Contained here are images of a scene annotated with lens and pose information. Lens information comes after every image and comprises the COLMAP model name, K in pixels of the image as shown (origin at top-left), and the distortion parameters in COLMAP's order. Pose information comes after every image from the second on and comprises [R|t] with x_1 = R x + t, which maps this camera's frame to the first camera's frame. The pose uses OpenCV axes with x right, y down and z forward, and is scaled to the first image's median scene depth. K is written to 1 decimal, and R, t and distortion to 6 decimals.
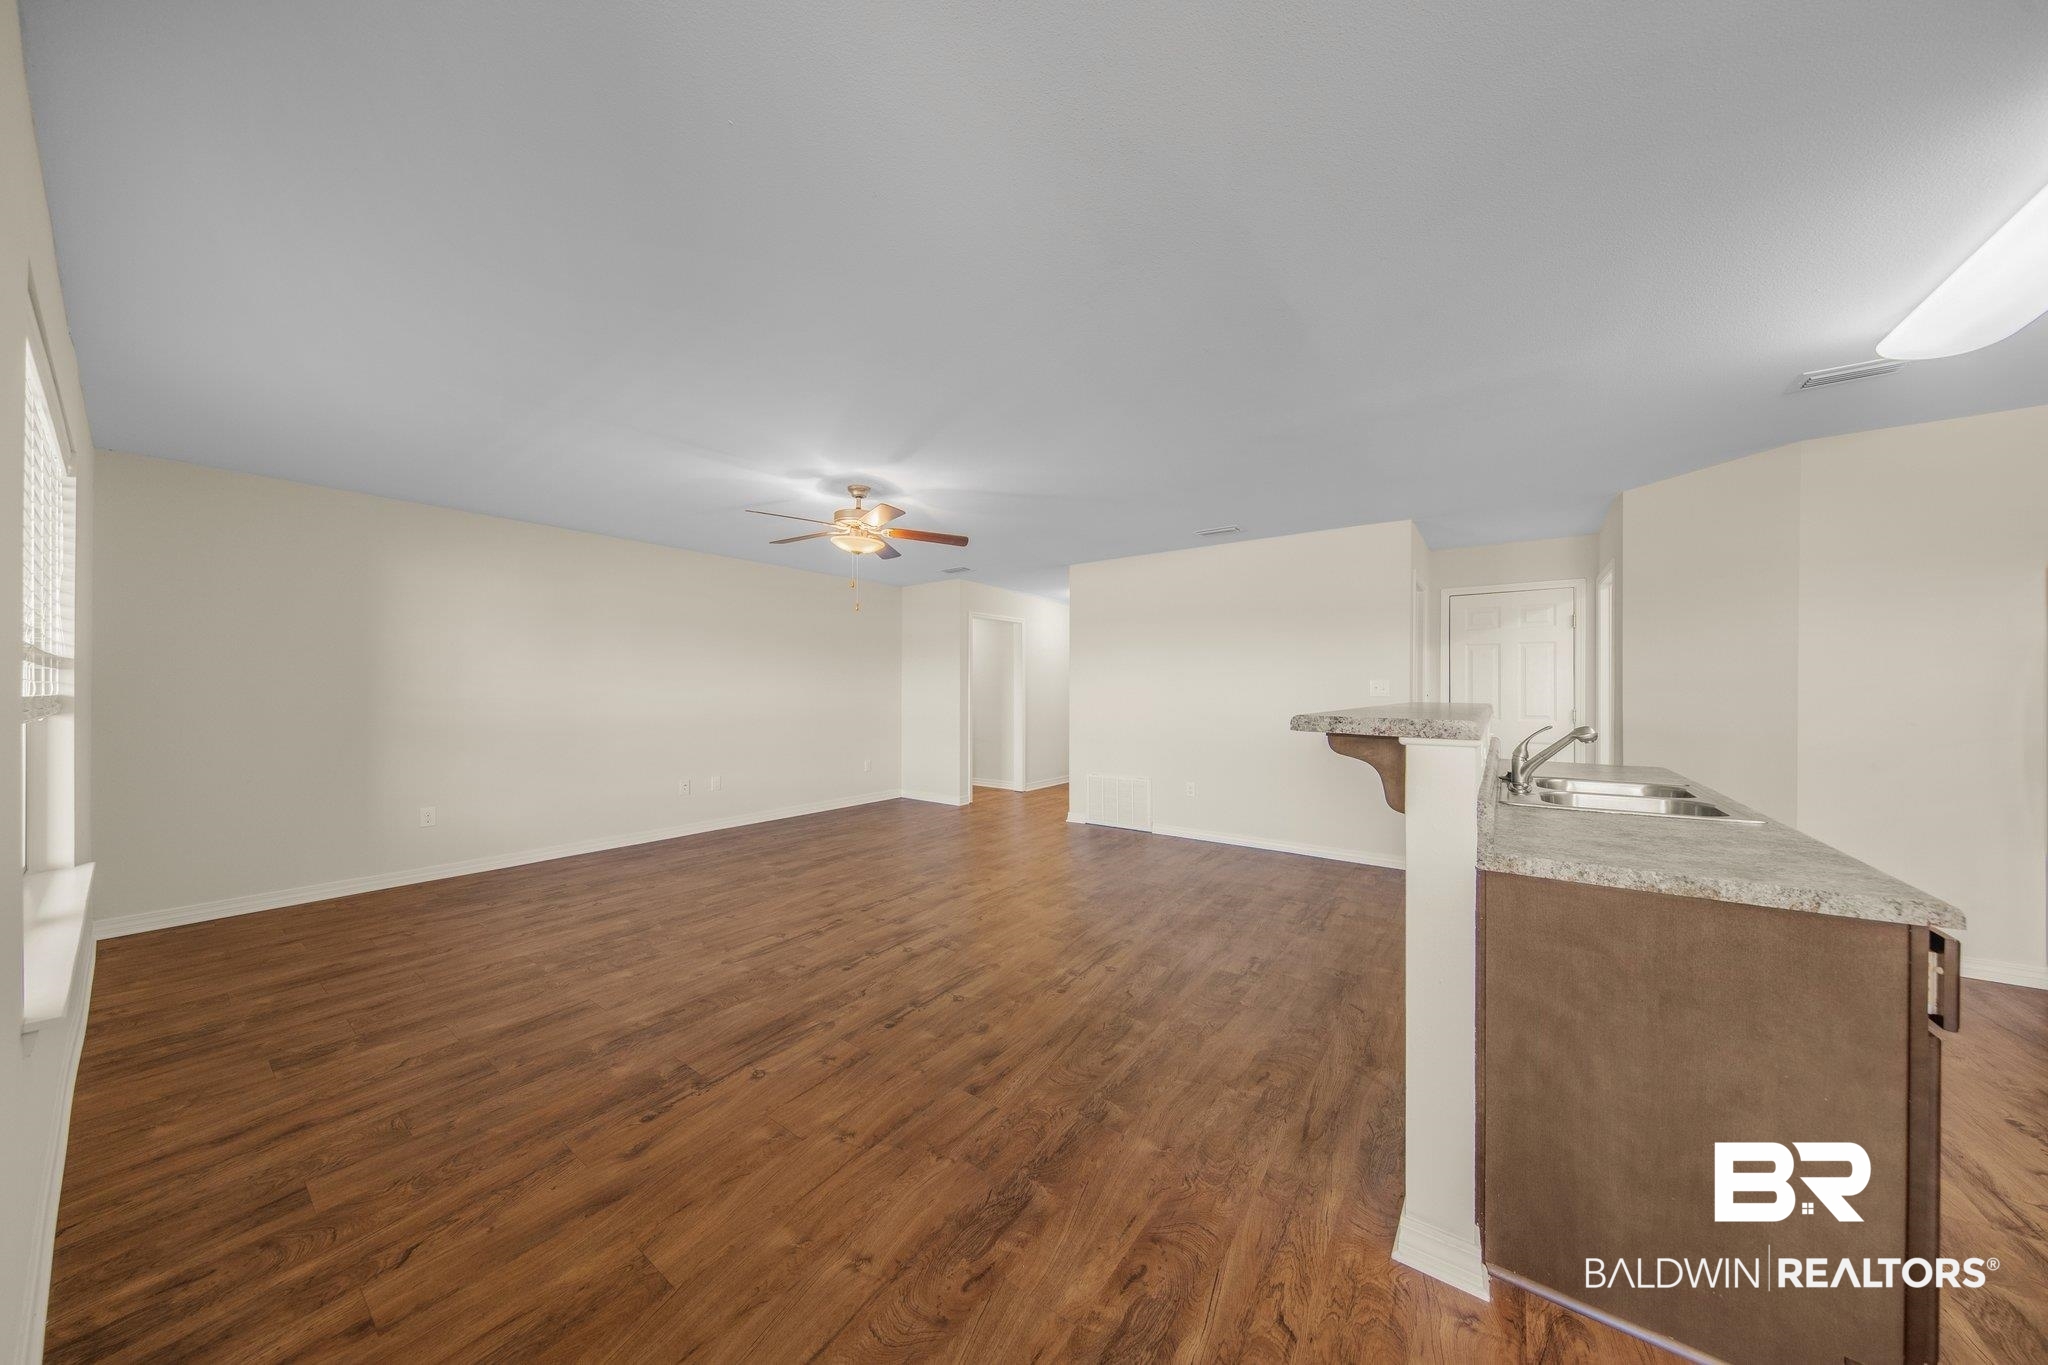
lens RADIAL K [[650.4, 0, 1024.0], [0, 650.4, 682.5], [0, 0, 1]] dist [0.000462, -0.000089]
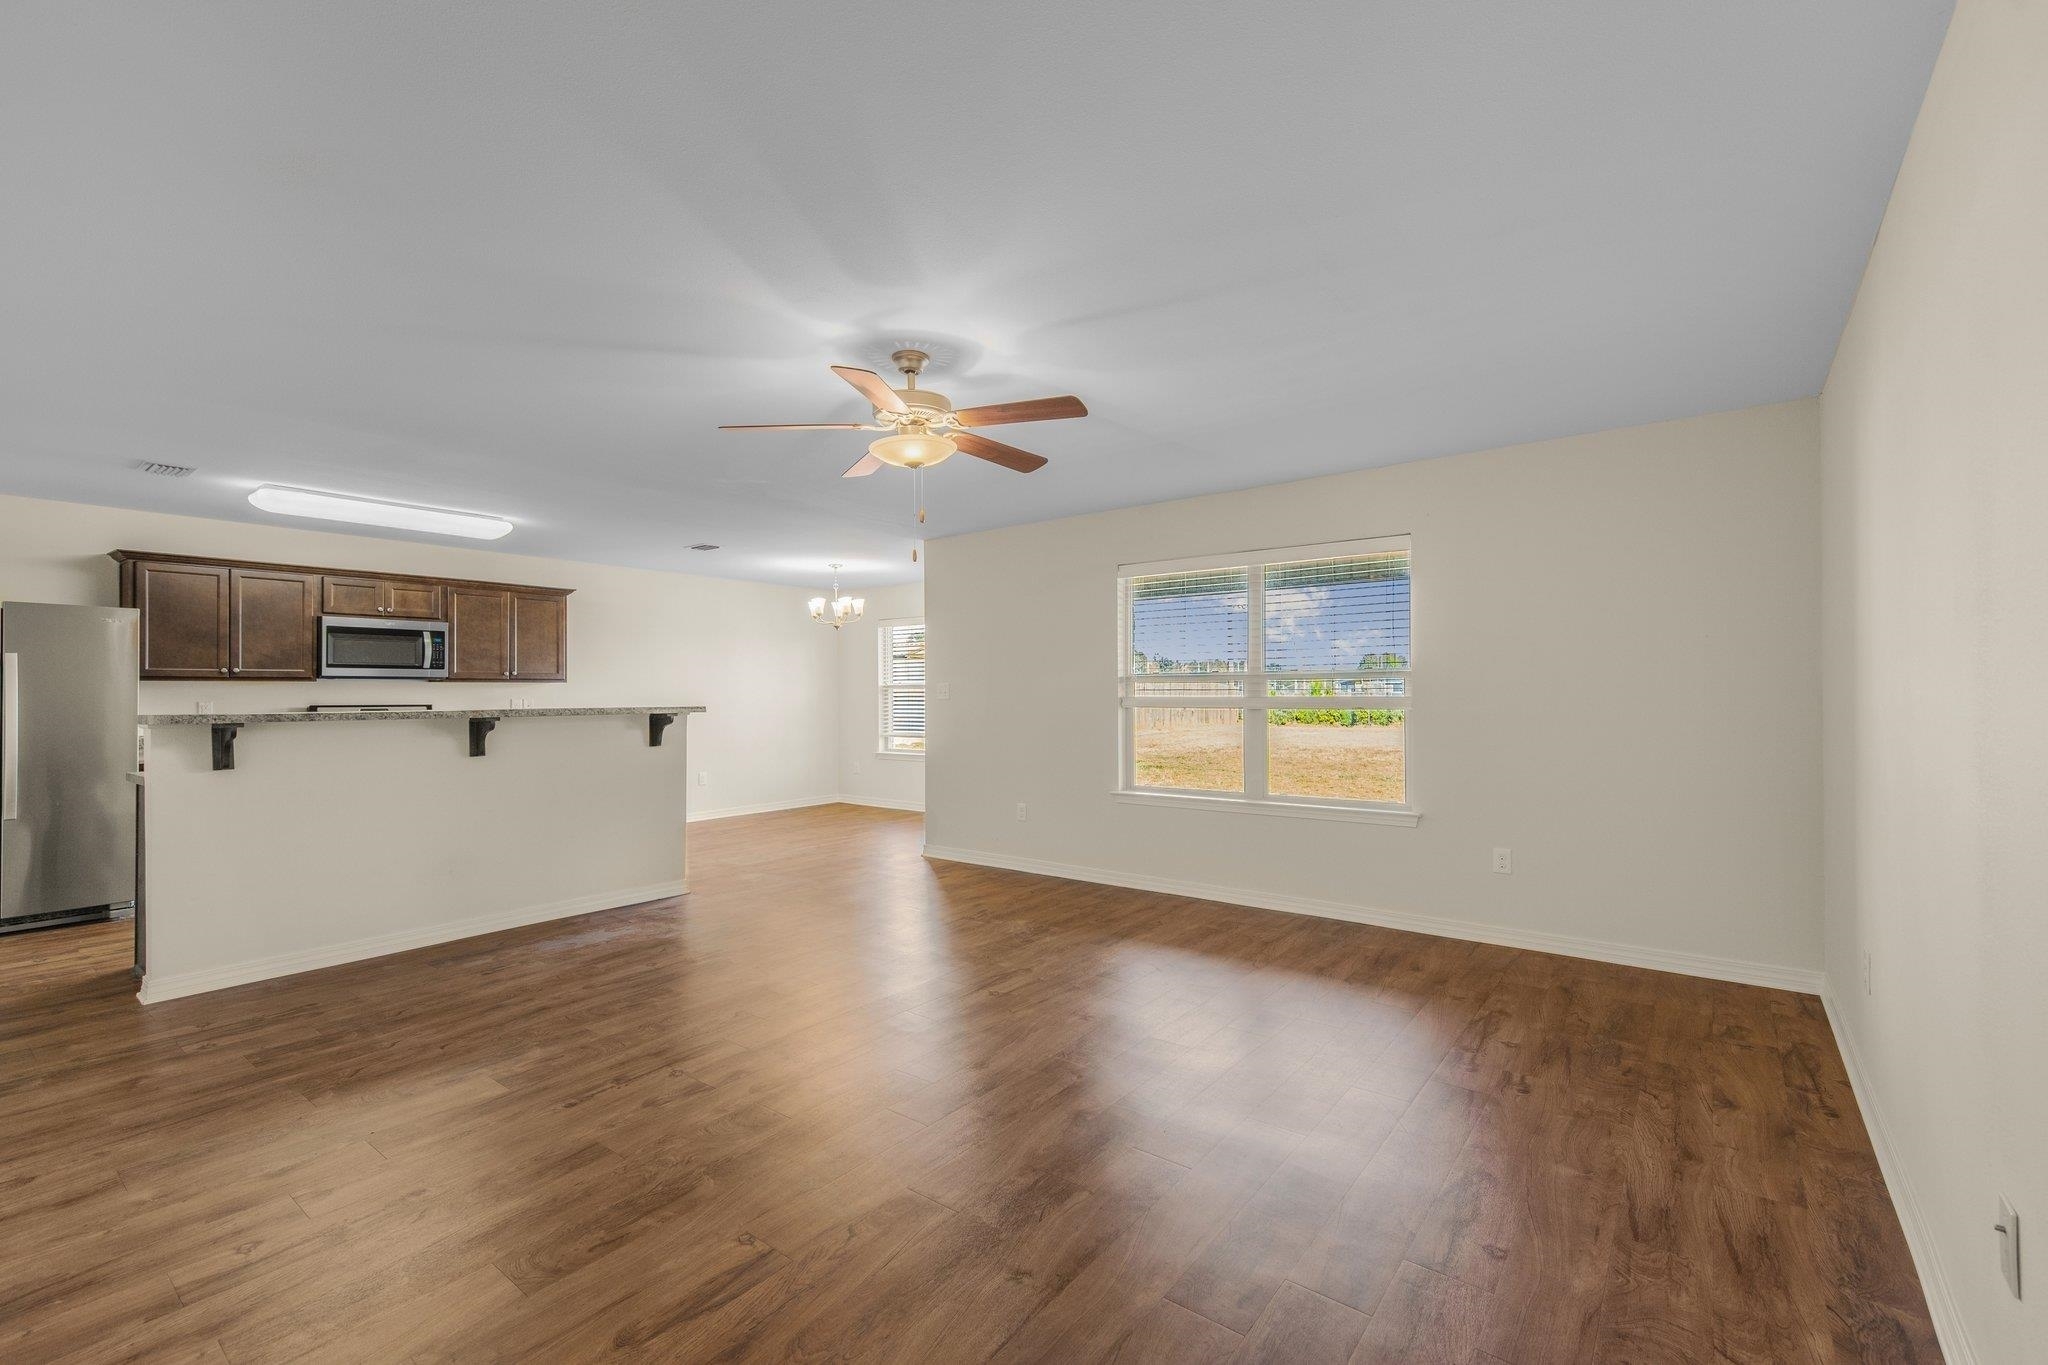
lens RADIAL K [[872.6, 0, 1024.0], [0, 872.6, 682.5], [0, 0, 1]] dist [0.001619, 0.000099]
pose [[-0.999683, 0.003689, 0.024904, -0.494811], [0.003166, 0.999775, -0.020981, 0.022196], [-0.024976, -0.020896, -0.999470, 2.360810]]
